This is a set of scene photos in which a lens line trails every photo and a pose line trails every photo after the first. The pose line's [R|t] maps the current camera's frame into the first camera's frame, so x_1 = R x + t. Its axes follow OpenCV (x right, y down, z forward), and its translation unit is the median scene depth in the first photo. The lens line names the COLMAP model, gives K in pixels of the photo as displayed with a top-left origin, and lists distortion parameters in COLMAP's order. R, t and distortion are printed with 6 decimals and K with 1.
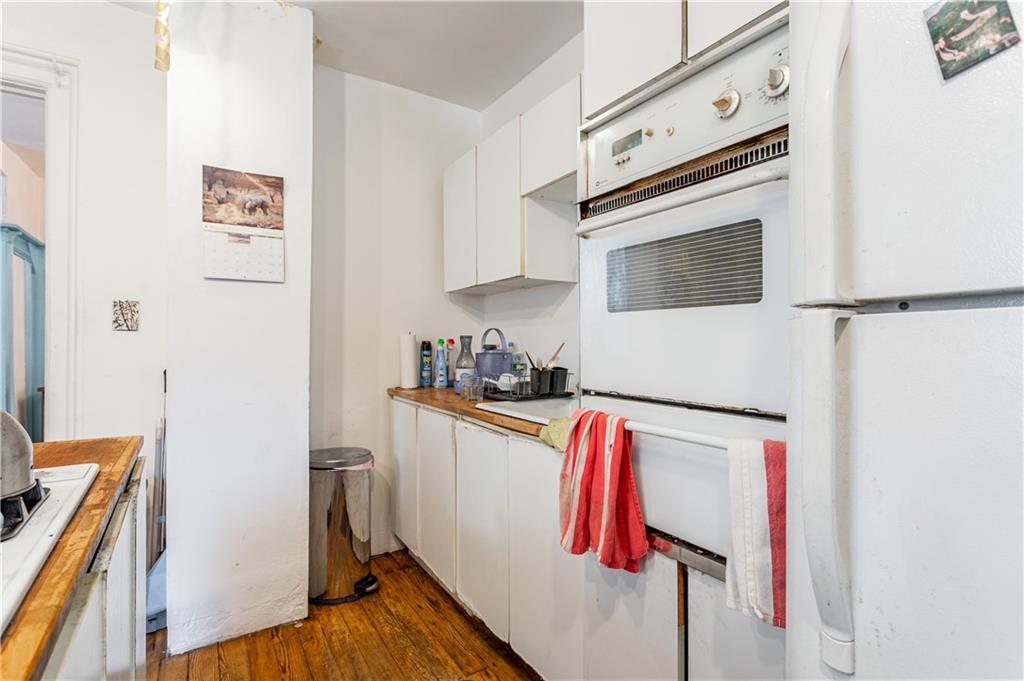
lens RADIAL K [[491.7, 0, 521.6], [0, 491.7, 341.4], [0, 0, 1]] dist [0.000447, 0.001892]
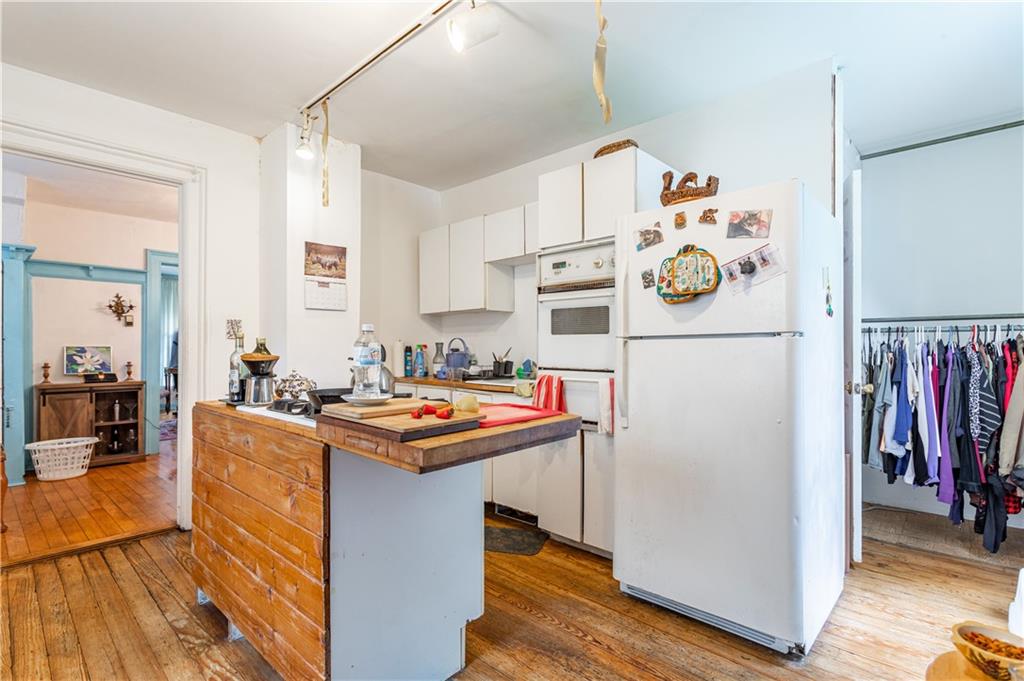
lens RADIAL K [[491.7, 0, 516.1], [0, 491.7, 345.1], [0, 0, 1]] dist [0.000447, 0.001892]
pose [[0.969680, 0.001339, 0.244375, -0.339315], [-0.000885, 0.999998, -0.001966, -0.001434], [-0.244377, 0.001690, 0.969679, -0.756405]]
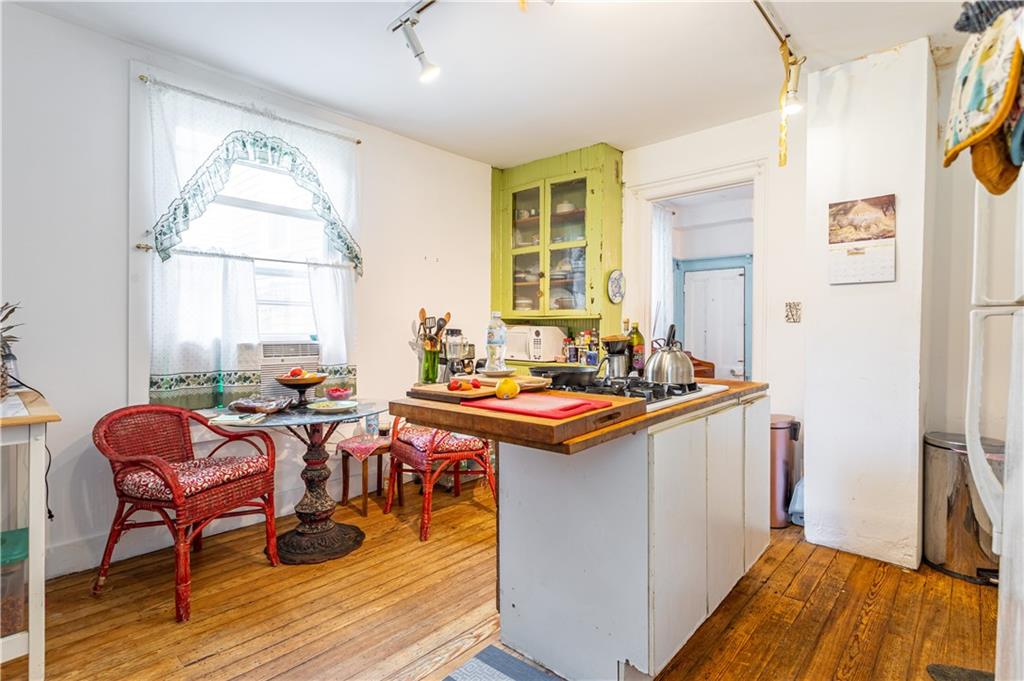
lens RADIAL K [[491.7, 0, 509.2], [0, 491.7, 337.4], [0, 0, 1]] dist [0.000447, 0.001892]
pose [[0.242910, 0.018049, -0.969881, 0.468445], [-0.001656, 0.999833, 0.018191, -0.001720], [0.970047, -0.002813, 0.242900, -0.214263]]
